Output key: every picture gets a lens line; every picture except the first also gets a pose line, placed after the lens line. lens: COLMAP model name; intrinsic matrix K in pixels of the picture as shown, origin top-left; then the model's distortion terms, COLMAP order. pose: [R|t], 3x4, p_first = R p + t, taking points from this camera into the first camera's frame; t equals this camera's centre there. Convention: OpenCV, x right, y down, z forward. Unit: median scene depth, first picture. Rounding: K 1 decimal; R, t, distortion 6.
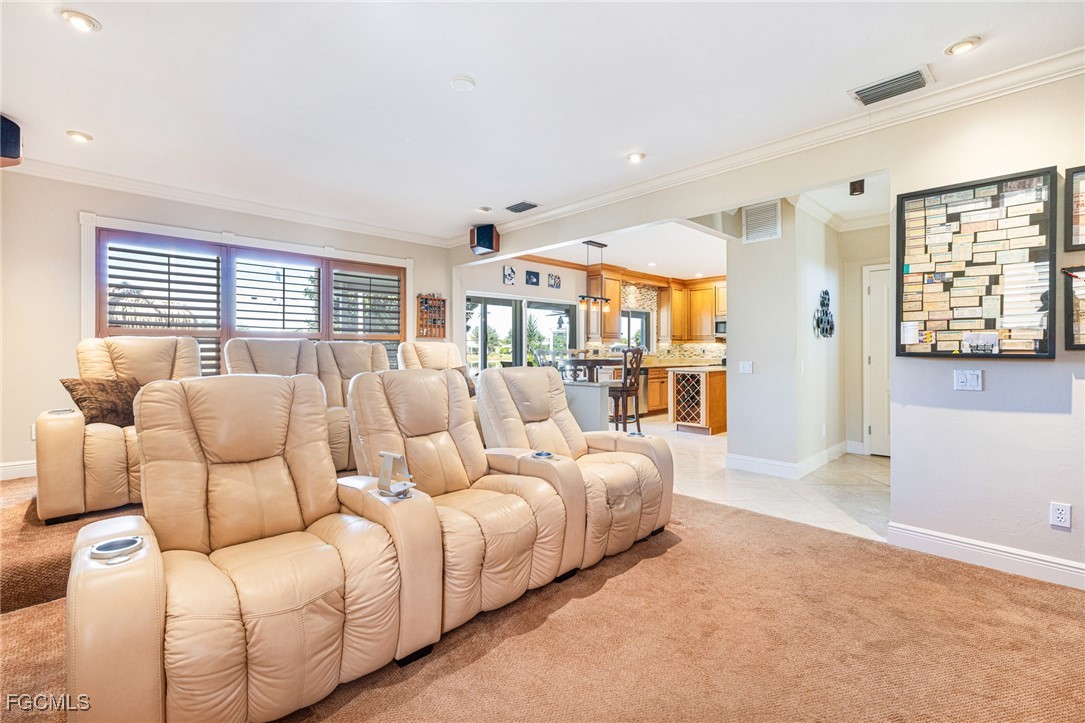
lens RADIAL K [[482.5, 0, 547.7], [0, 482.5, 357.9], [0, 0, 1]] dist [-0.001660, -0.000082]
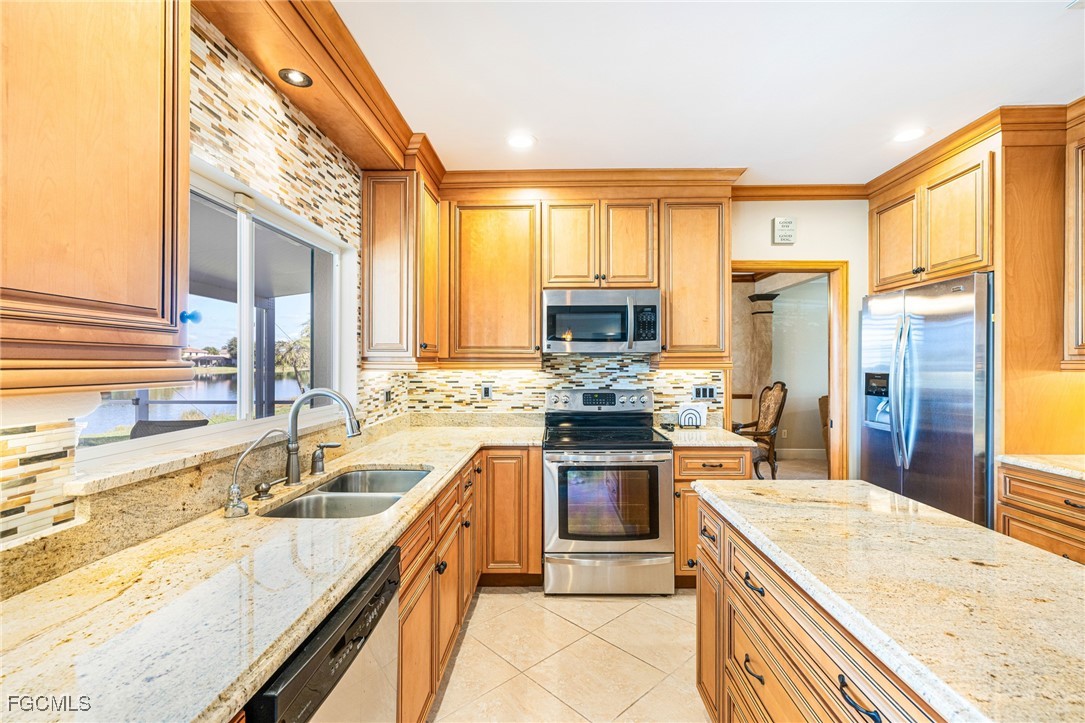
lens RADIAL K [[480.5, 0, 555.0], [0, 480.5, 364.0], [0, 0, 1]] dist [0.003730, -0.001365]
pose [[0.692112, -0.003871, 0.721780, 0.387662], [0.009762, 0.999944, -0.003999, -0.116801], [-0.721725, 0.009814, 0.692111, 2.640147]]
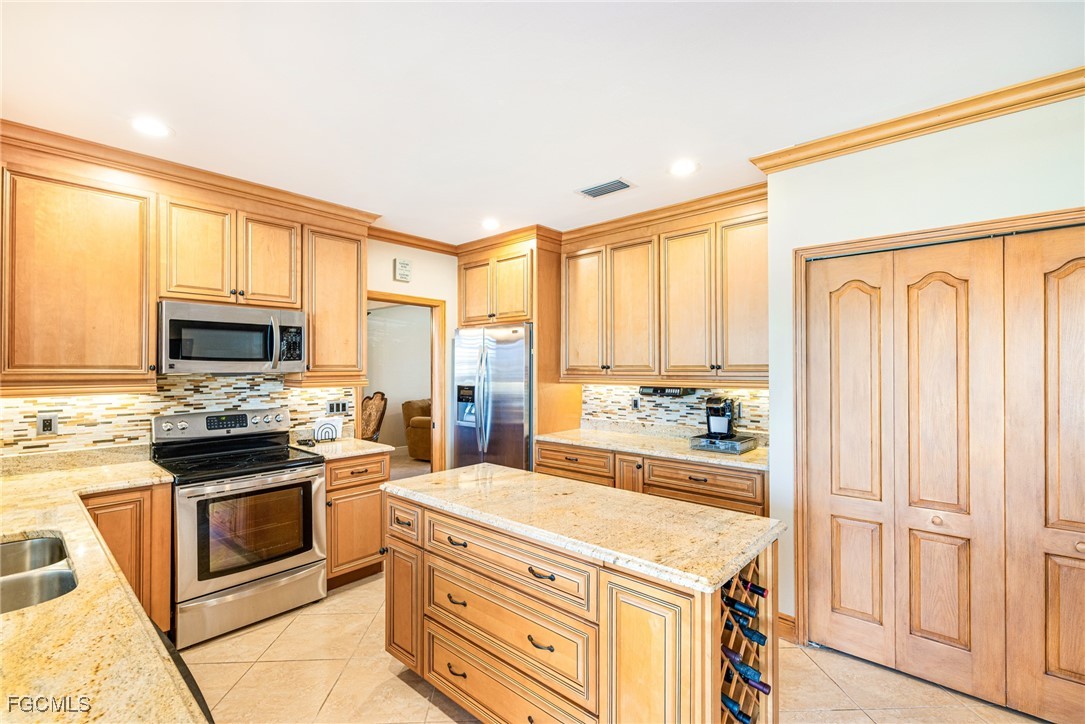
lens RADIAL K [[480.5, 0, 540.6], [0, 480.5, 366.9], [0, 0, 1]] dist [0.003730, -0.001365]
pose [[-0.084722, -0.002113, 0.996402, 0.155766], [0.011596, 0.999928, 0.003107, -0.155358], [-0.996337, 0.011817, -0.084691, 2.767504]]
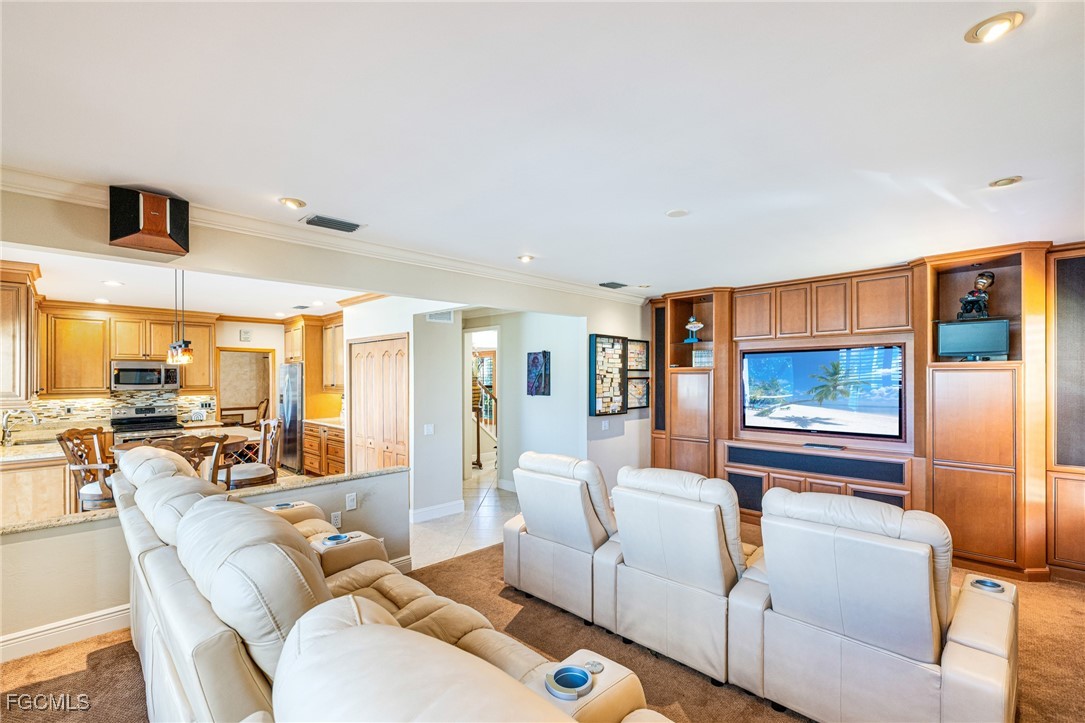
lens RADIAL K [[480.5, 0, 537.5], [0, 480.5, 374.4], [0, 0, 1]] dist [0.003730, -0.001365]
pose [[-0.014196, 0.002639, 0.999896, -1.276155], [0.018094, 0.999833, -0.002382, -0.182439], [-0.999736, 0.018058, -0.014242, 1.327385]]
